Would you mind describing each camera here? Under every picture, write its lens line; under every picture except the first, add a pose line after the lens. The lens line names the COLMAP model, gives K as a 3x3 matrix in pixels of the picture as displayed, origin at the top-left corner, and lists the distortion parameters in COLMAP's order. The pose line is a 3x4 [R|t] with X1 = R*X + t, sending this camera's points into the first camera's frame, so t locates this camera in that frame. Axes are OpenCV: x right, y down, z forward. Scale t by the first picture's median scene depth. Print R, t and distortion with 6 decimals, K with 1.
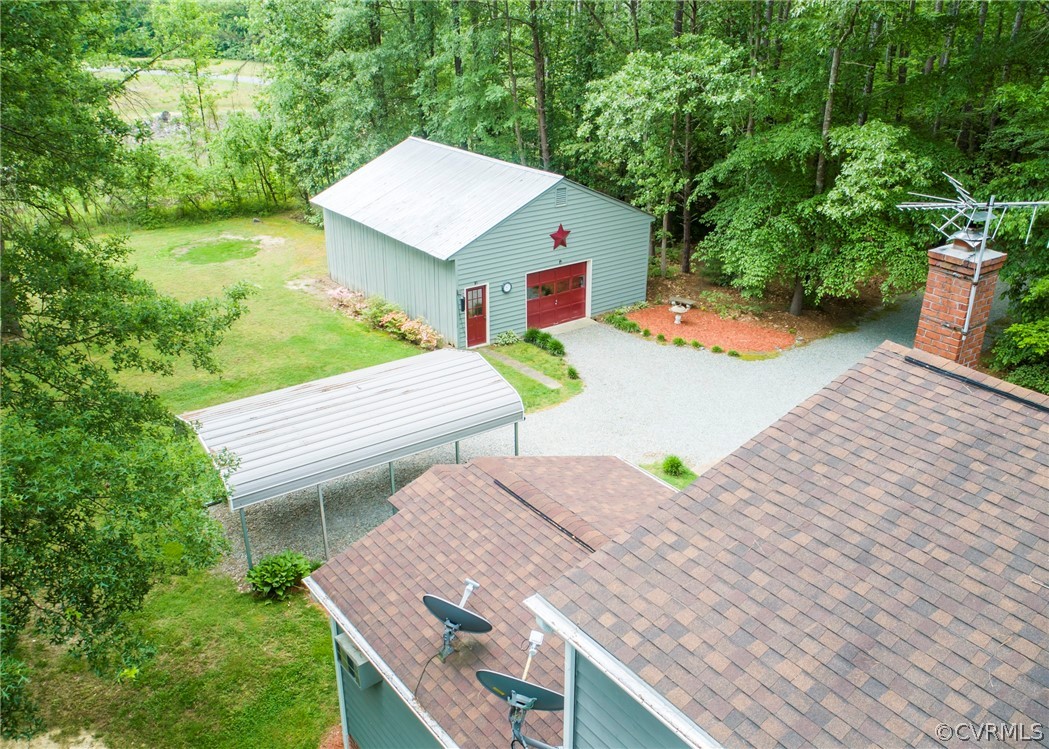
lens RADIAL K [[893.2, 0, 524.5], [0, 893.2, 374.5], [0, 0, 1]] dist [-0.019889, 0.002989]
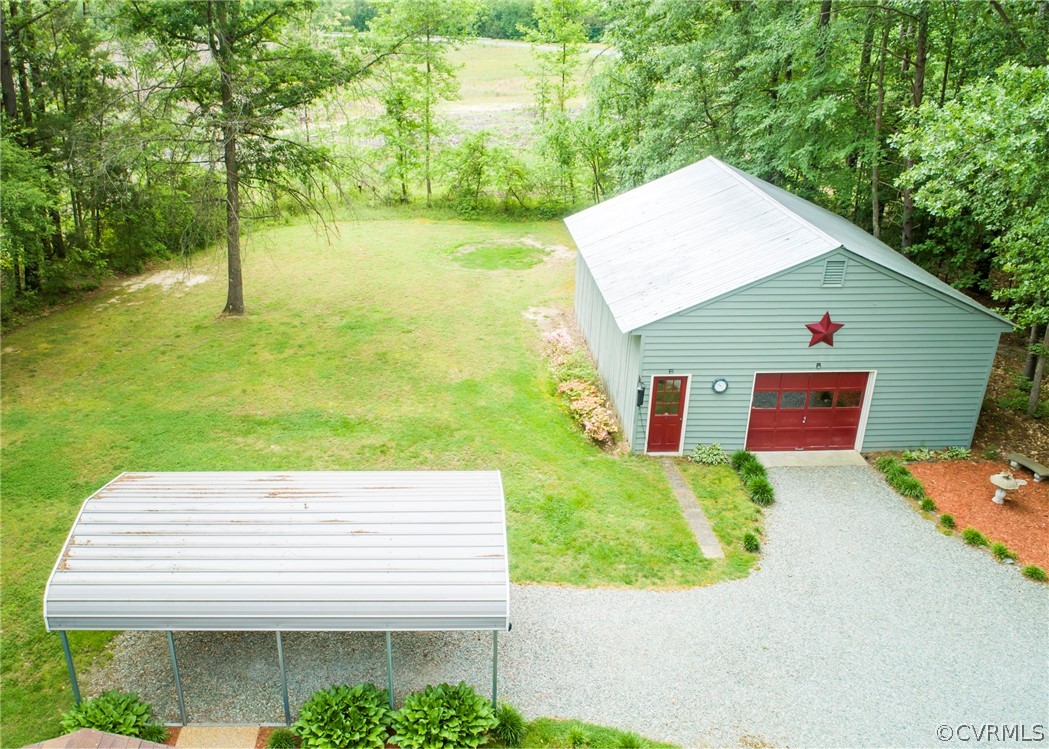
lens RADIAL K [[888.2, 0, 469.2], [0, 888.2, 373.4], [0, 0, 1]] dist [-0.008624, -0.002726]
pose [[0.826690, 0.232238, -0.512493, 0.170889], [-0.227722, 0.971010, 0.072684, -0.111063], [0.514516, 0.056619, 0.855610, 0.291715]]
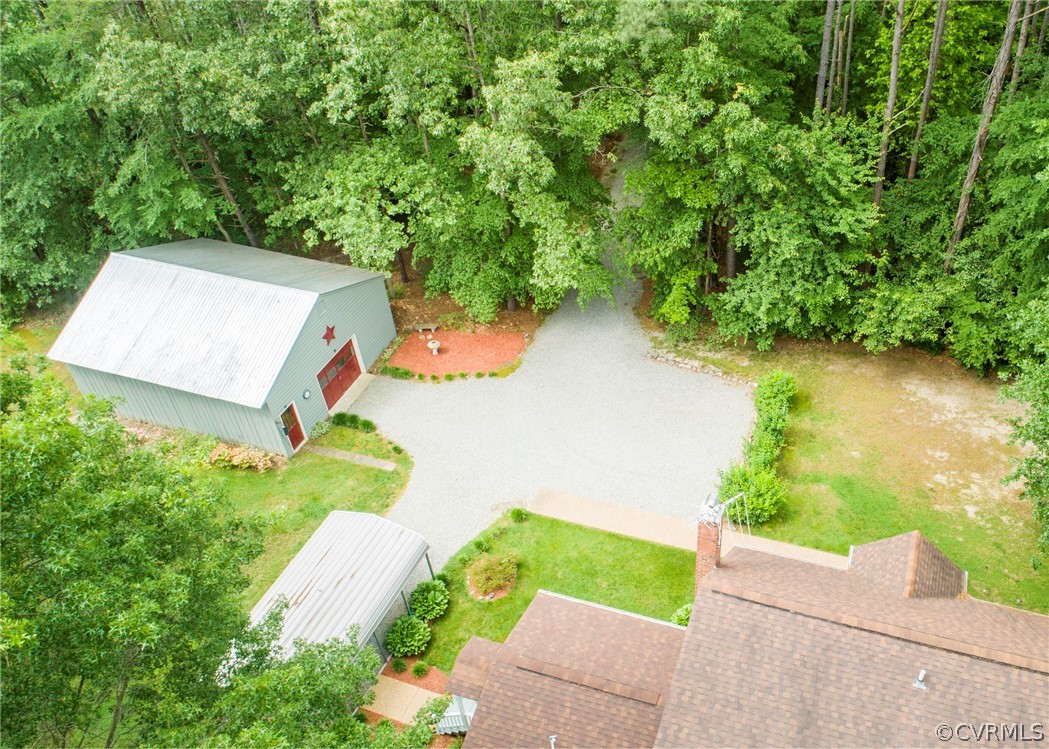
lens RADIAL K [[889.9, 0, 666.7], [0, 889.9, 376.6], [0, 0, 1]] dist [-0.002238, 0.006746]
pose [[0.800608, -0.392146, 0.453044, -0.163252], [0.236715, 0.901589, 0.362081, -0.433577], [-0.550448, -0.182643, 0.814646, -0.243395]]
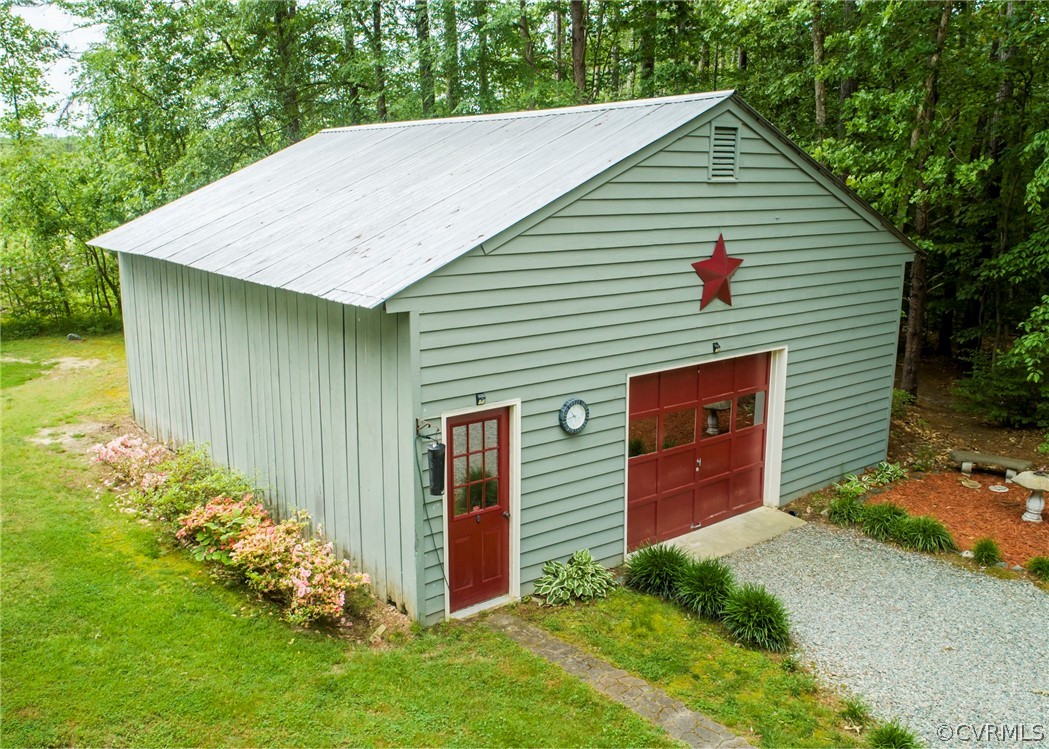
lens RADIAL K [[889.9, 0, 491.1], [0, 889.9, 370.9], [0, 0, 1]] dist [-0.014336, -0.007724]
pose [[0.999938, -0.007585, 0.008209, -0.050813], [0.009092, 0.979210, -0.202644, -0.049030], [-0.006501, 0.202706, 0.979218, 0.676734]]
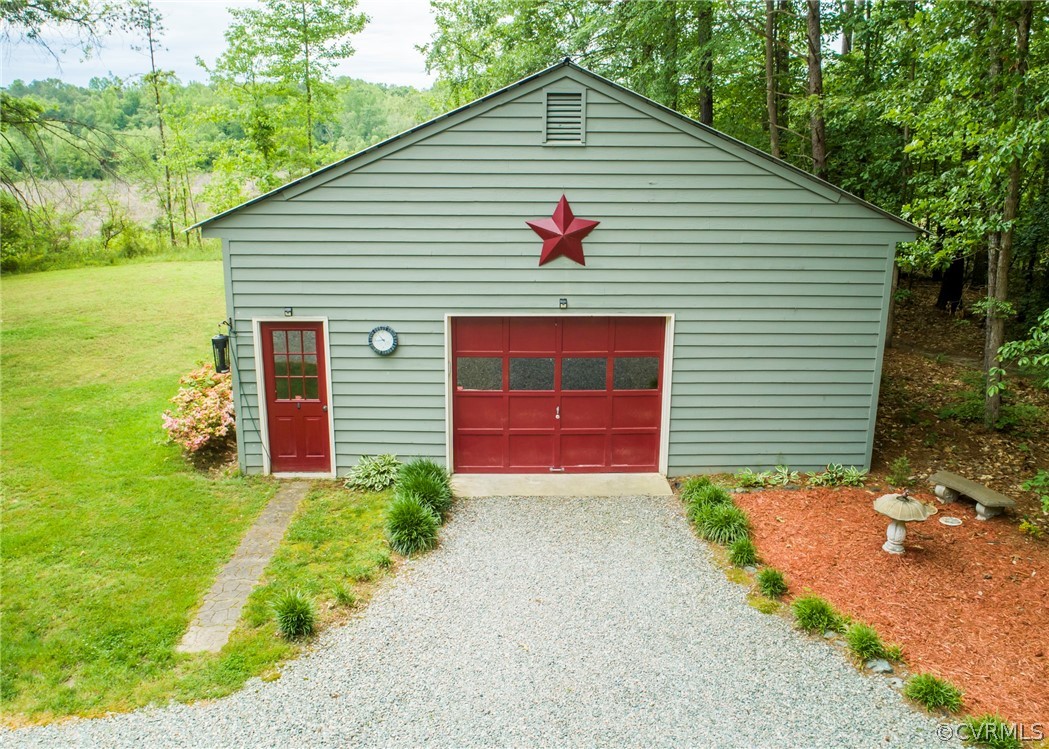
lens RADIAL K [[893.2, 0, 524.5], [0, 893.2, 374.5], [0, 0, 1]] dist [-0.019889, 0.002989]
pose [[0.822408, 0.151669, -0.548308, 0.237563], [-0.232896, 0.969101, -0.081255, -0.065392], [0.519042, 0.194523, 0.832320, 0.704413]]
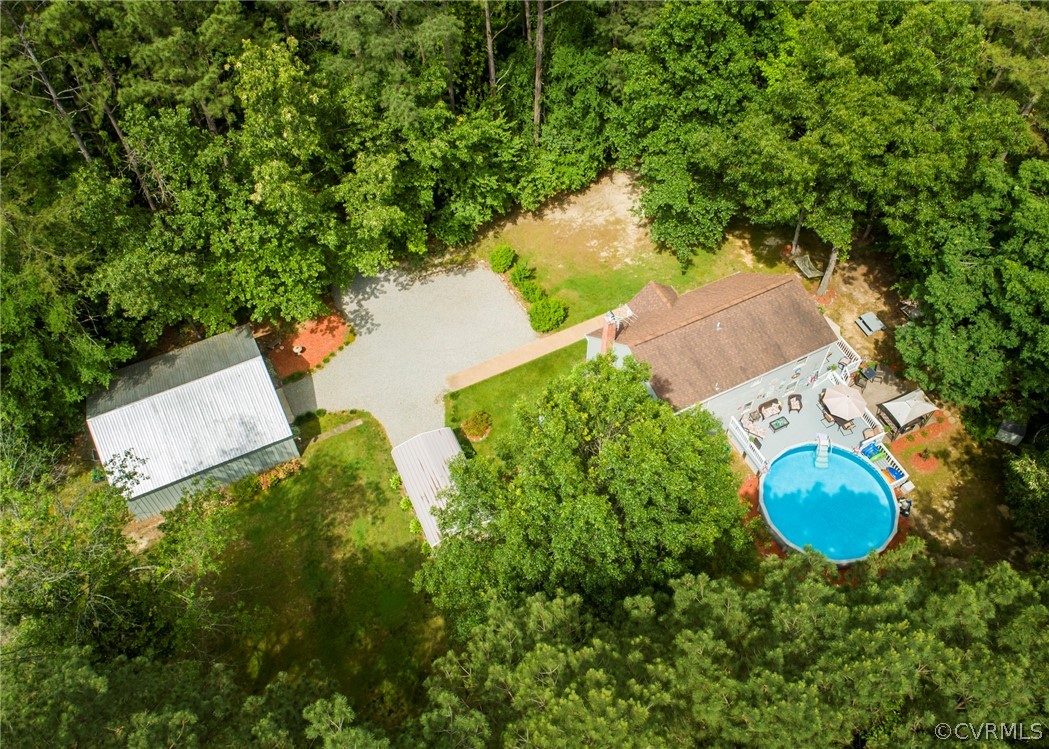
lens RADIAL K [[893.2, 0, 524.5], [0, 893.2, 374.5], [0, 0, 1]] dist [-0.019889, 0.002989]
pose [[0.169032, -0.796623, 0.580362, -0.912595], [0.397533, 0.593918, 0.699449, -1.211454], [-0.901884, 0.112484, 0.417075, -0.208821]]
